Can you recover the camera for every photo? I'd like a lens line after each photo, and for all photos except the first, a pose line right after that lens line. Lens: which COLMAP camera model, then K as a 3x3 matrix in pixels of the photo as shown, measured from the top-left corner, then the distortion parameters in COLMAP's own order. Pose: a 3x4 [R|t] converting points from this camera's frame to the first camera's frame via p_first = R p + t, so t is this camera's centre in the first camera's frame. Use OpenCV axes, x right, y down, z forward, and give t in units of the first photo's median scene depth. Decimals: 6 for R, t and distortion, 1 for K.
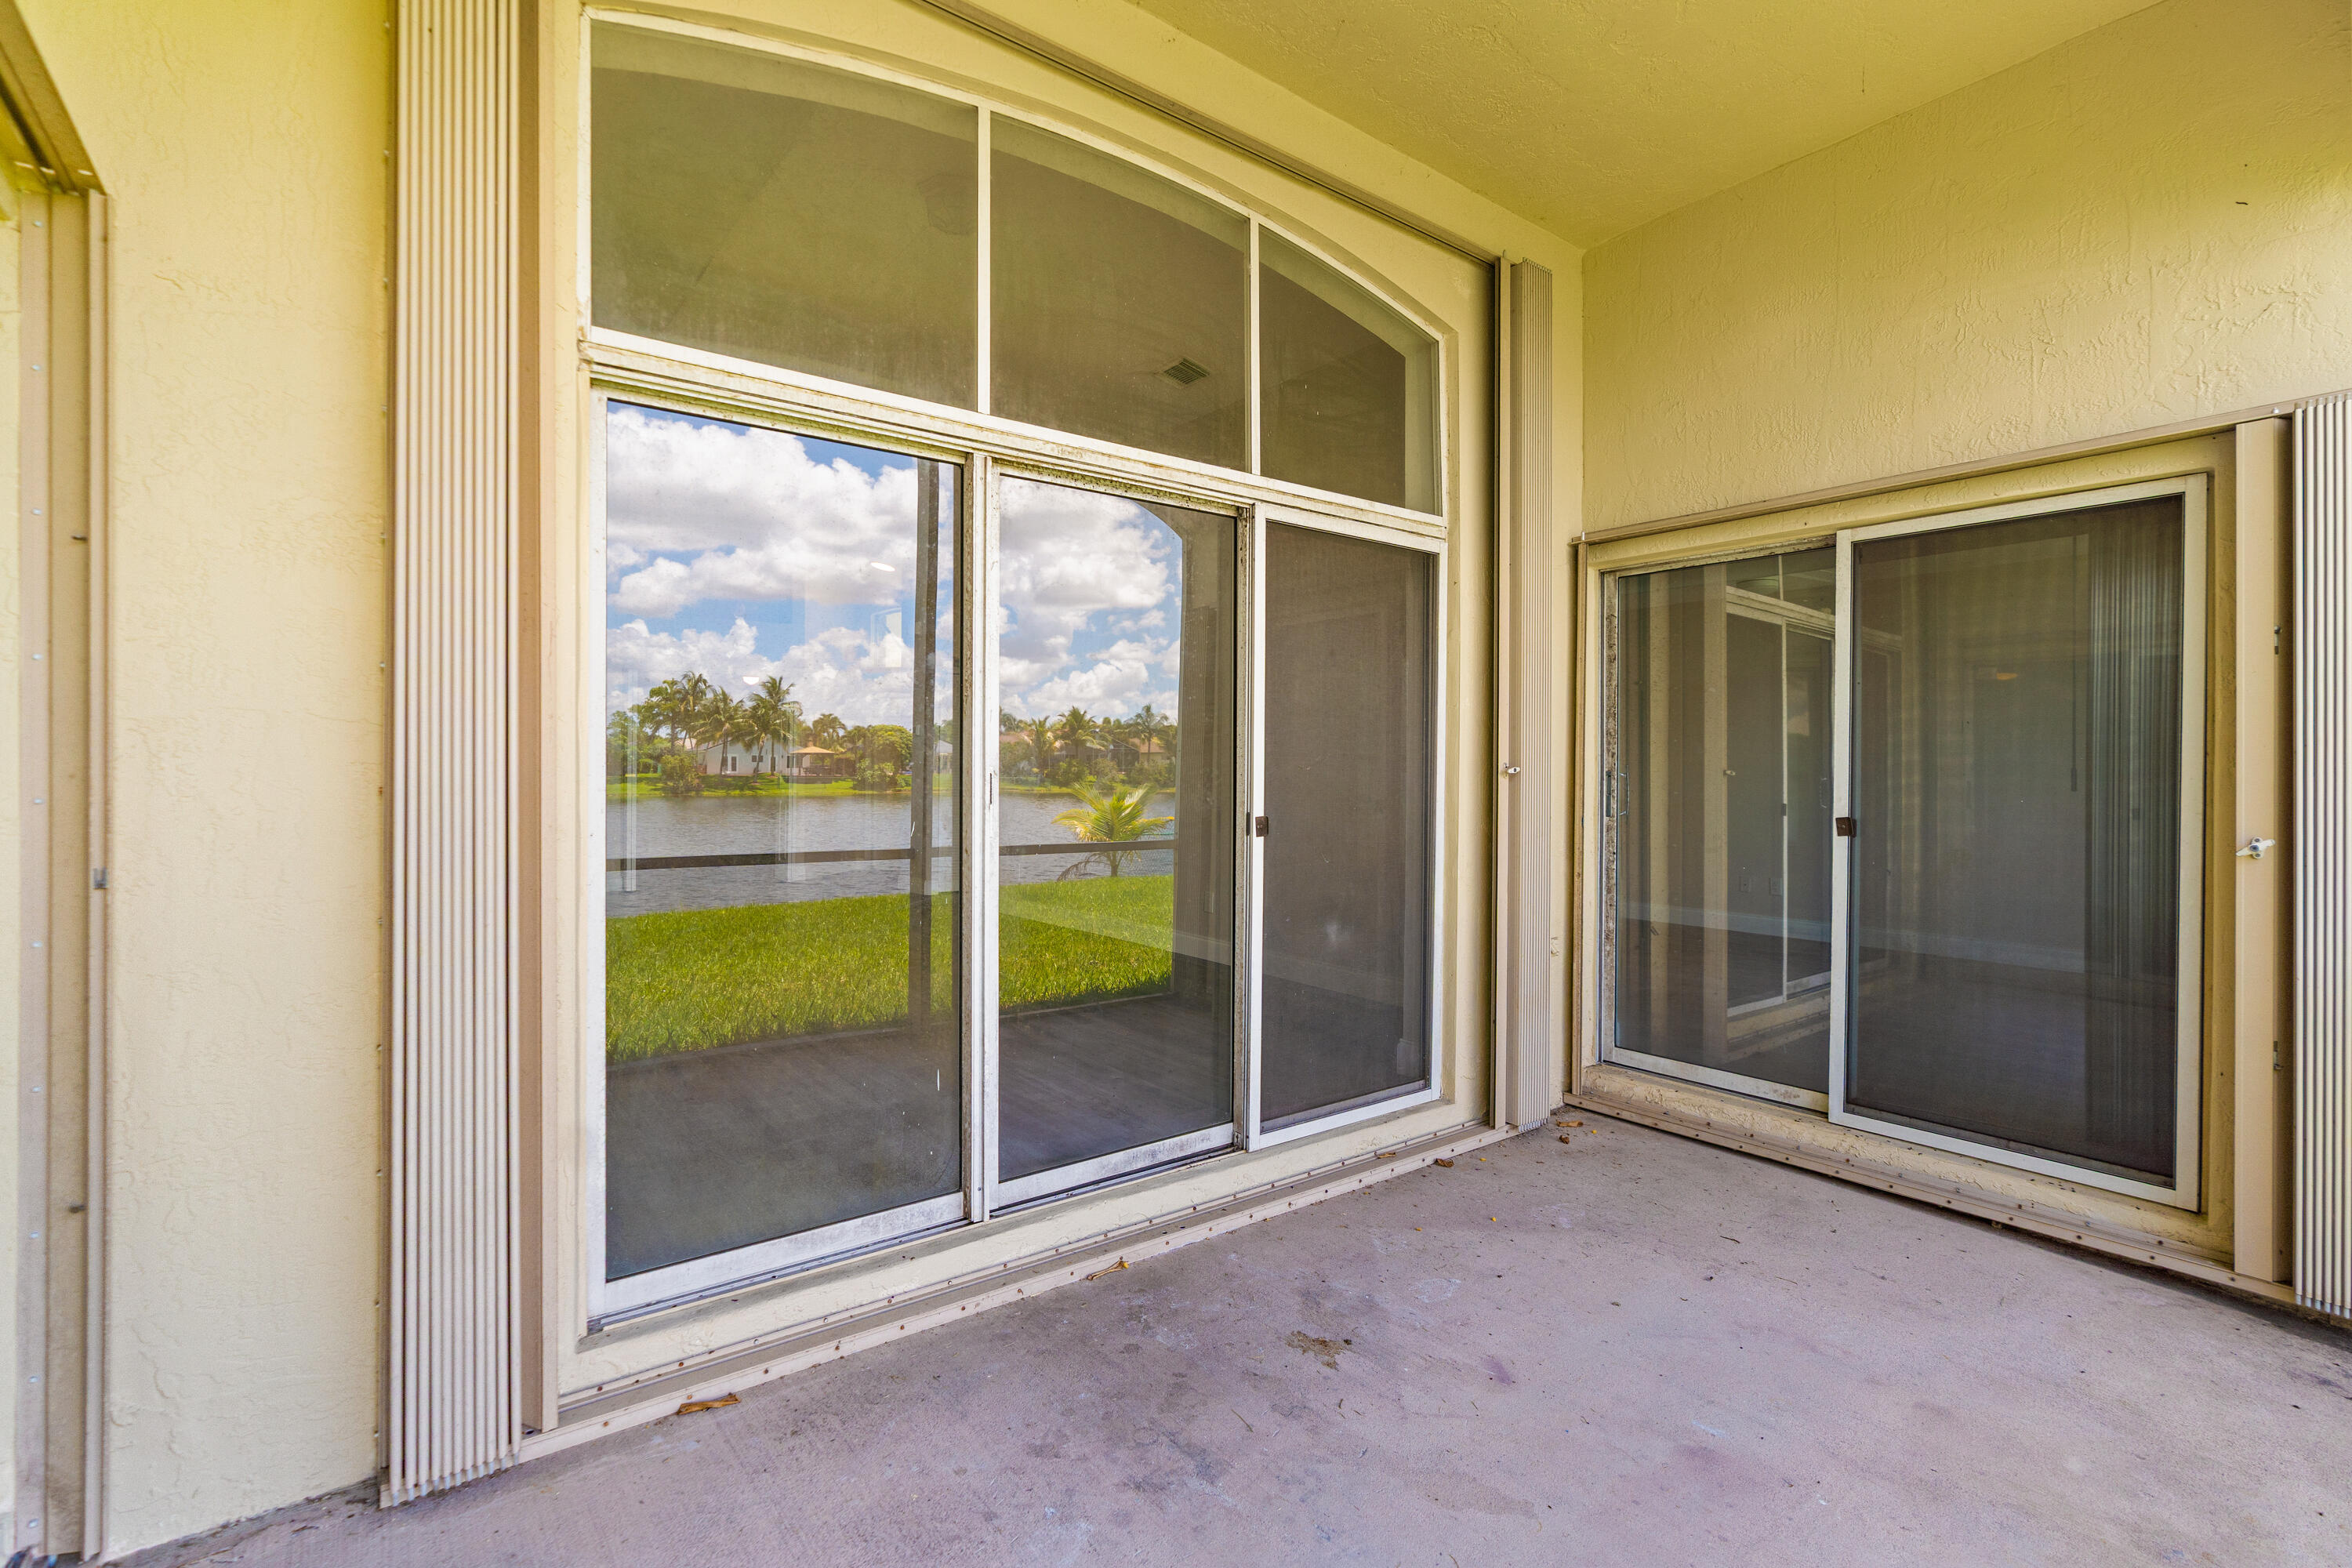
lens RADIAL K [[1065.2, 0, 1164.3], [0, 1065.2, 779.7], [0, 0, 1]] dist [-0.011526, 0.005341]
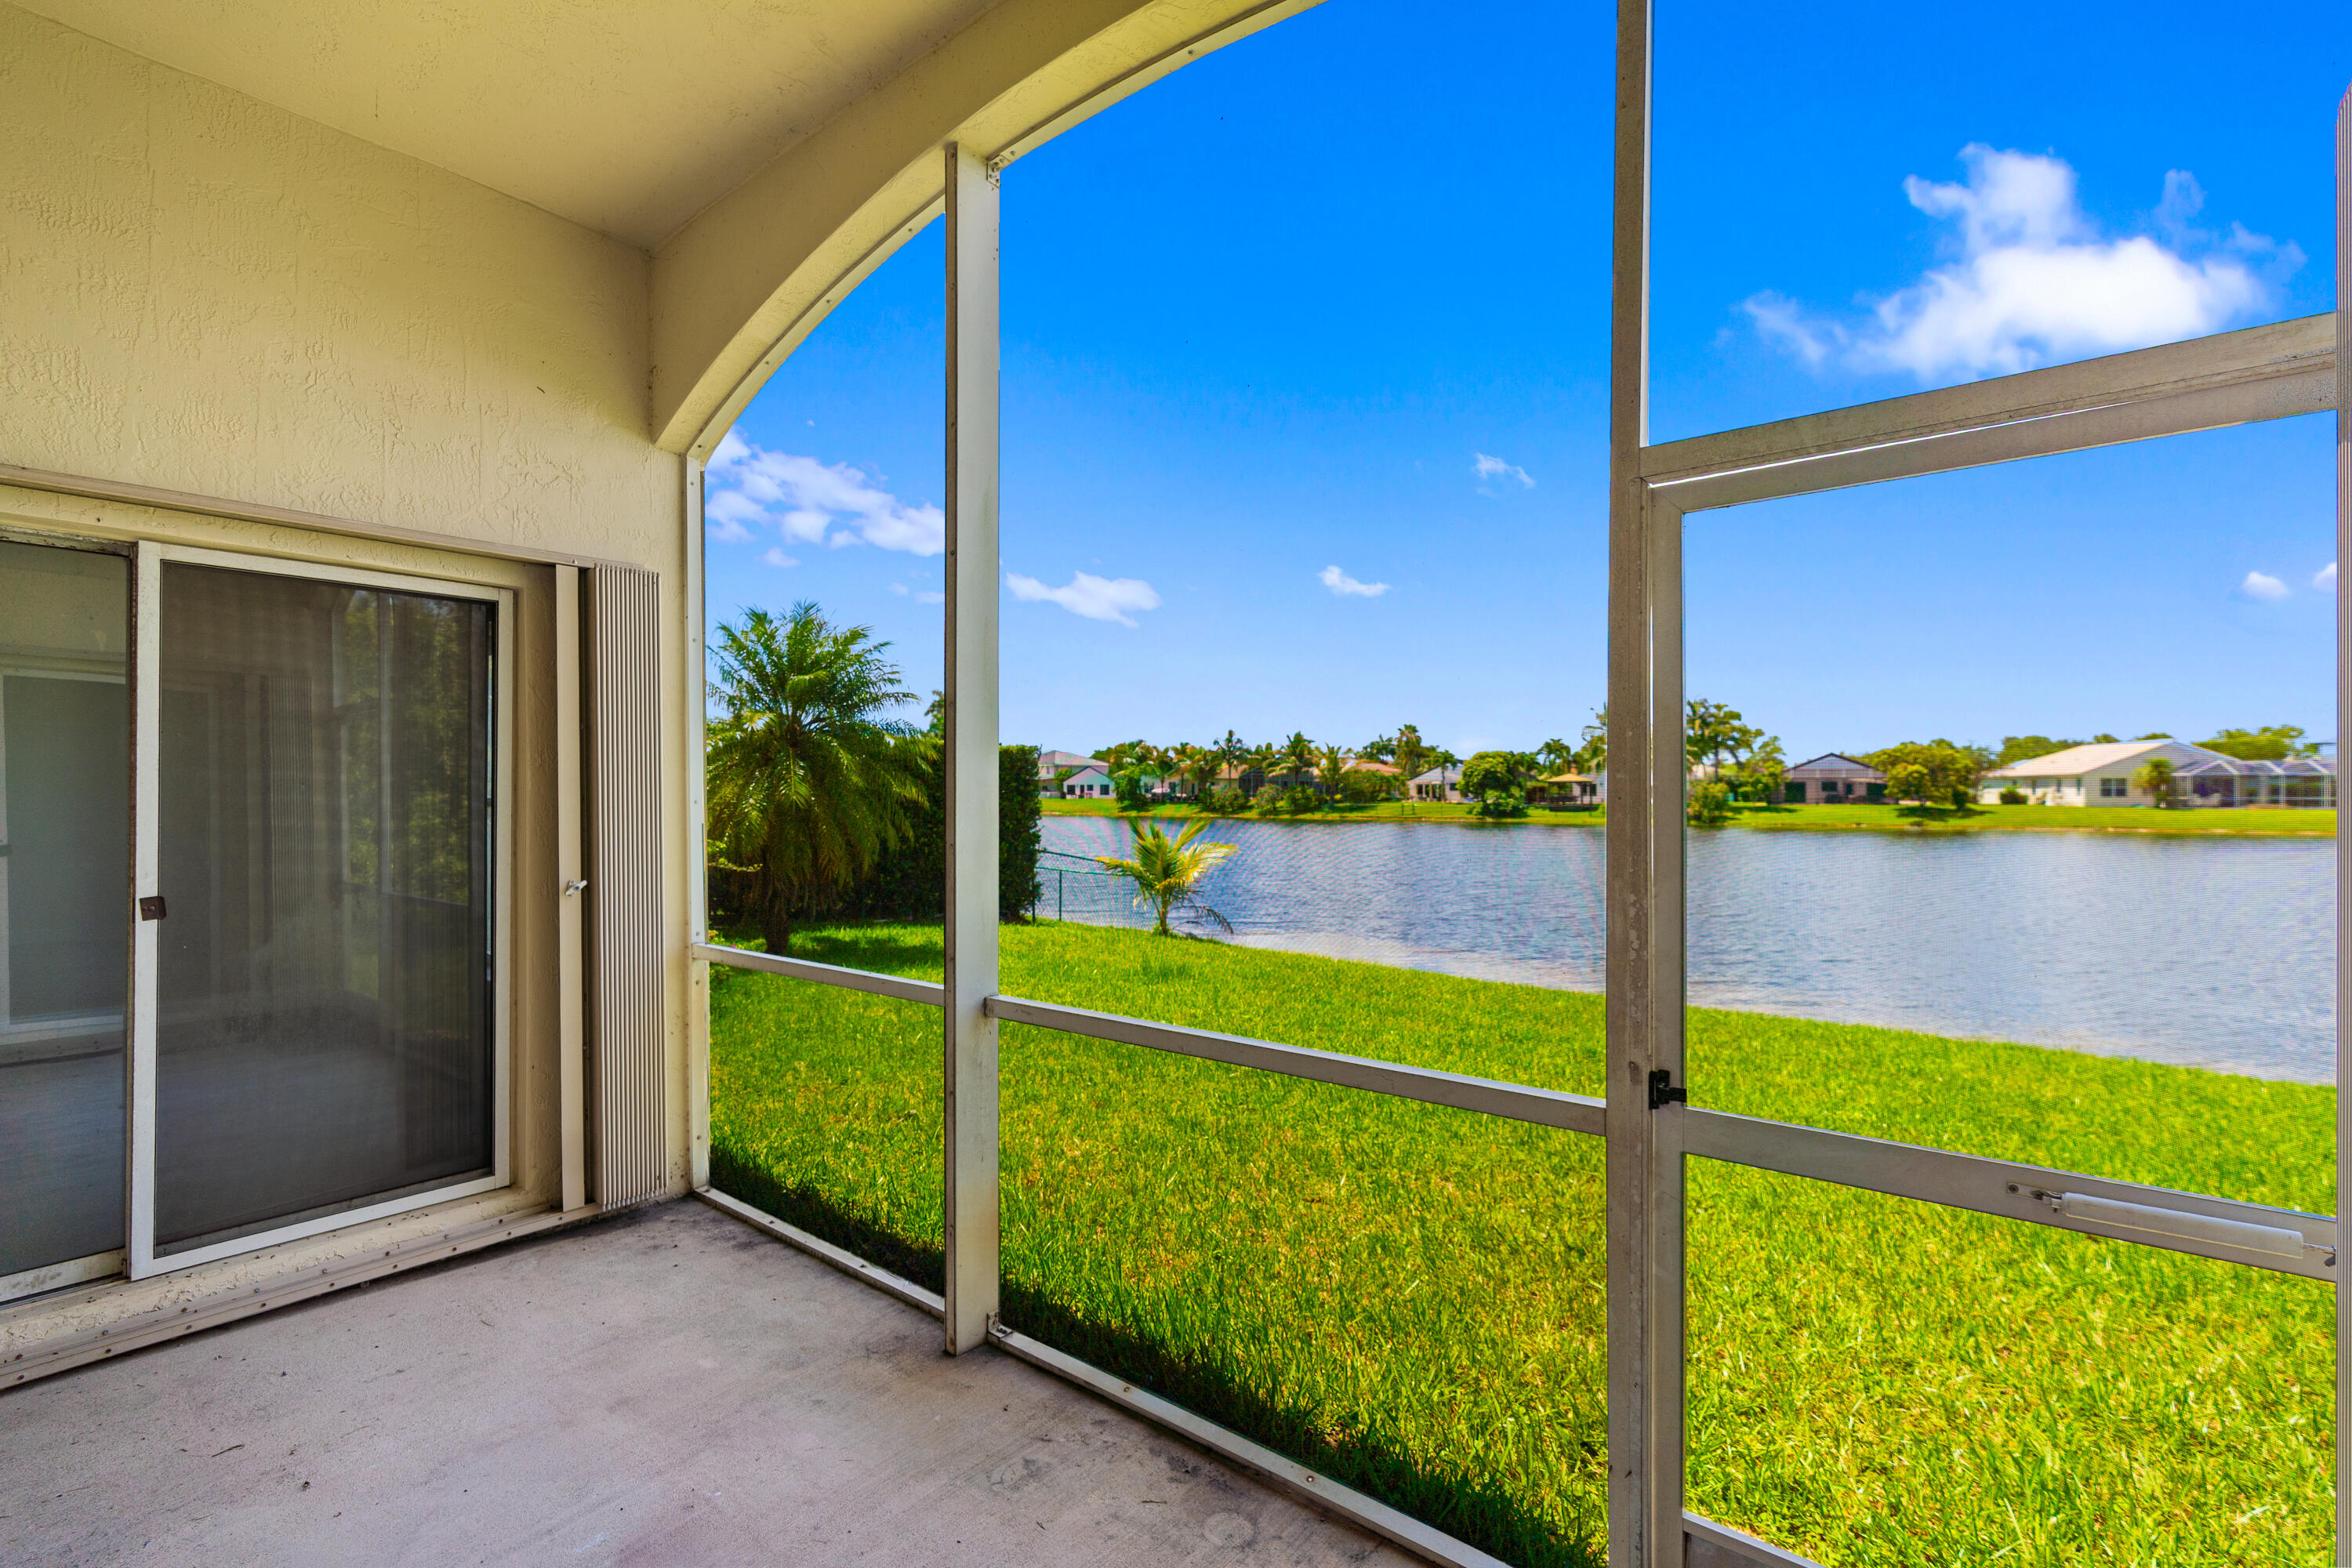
lens RADIAL K [[1065.2, 0, 1193.8], [0, 1065.2, 791.8], [0, 0, 1]] dist [-0.011526, 0.005341]
pose [[-0.255466, -0.011044, 0.966755, -0.405713], [0.001136, 0.999931, 0.011724, -0.062785], [-0.966817, 0.004093, -0.255435, 0.515540]]
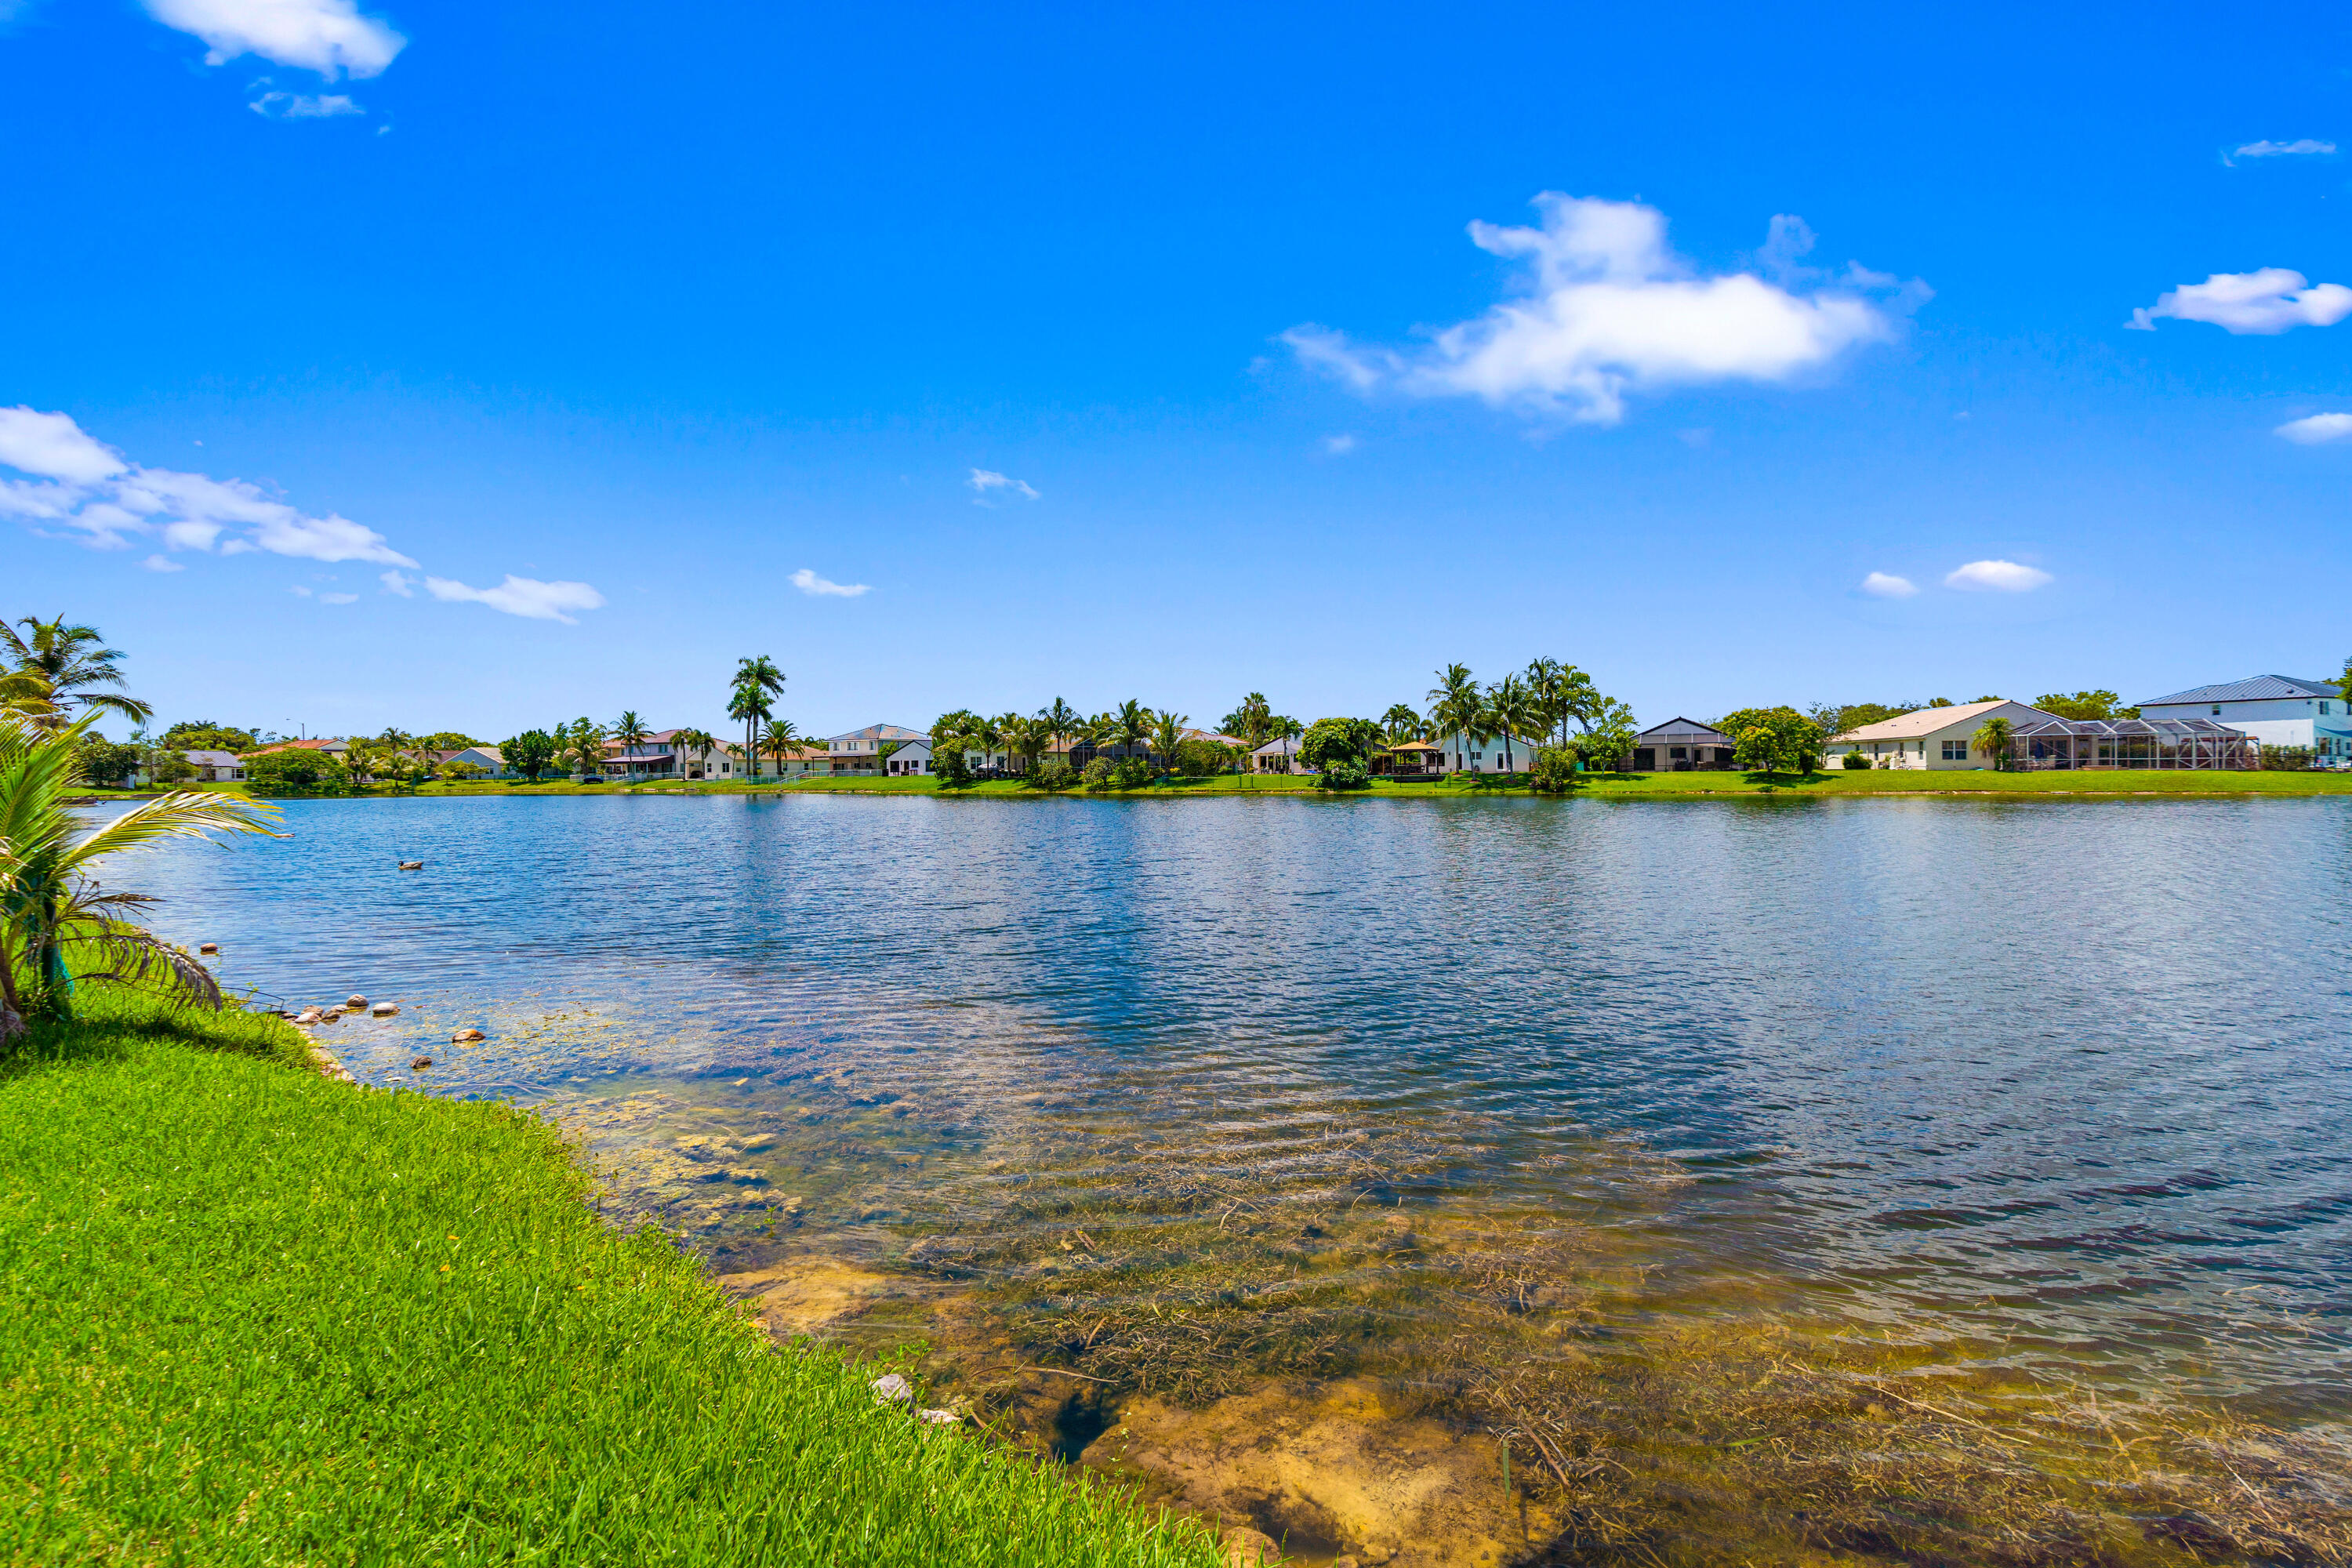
lens RADIAL K [[1065.2, 0, 1184.7], [0, 1065.2, 766.1], [0, 0, 1]] dist [-0.011526, 0.005341]
pose [[-0.354004, -0.002696, 0.935240, 1.954190], [0.010101, 0.999926, 0.006706, 0.207470], [-0.935189, 0.011821, -0.353951, -1.971262]]
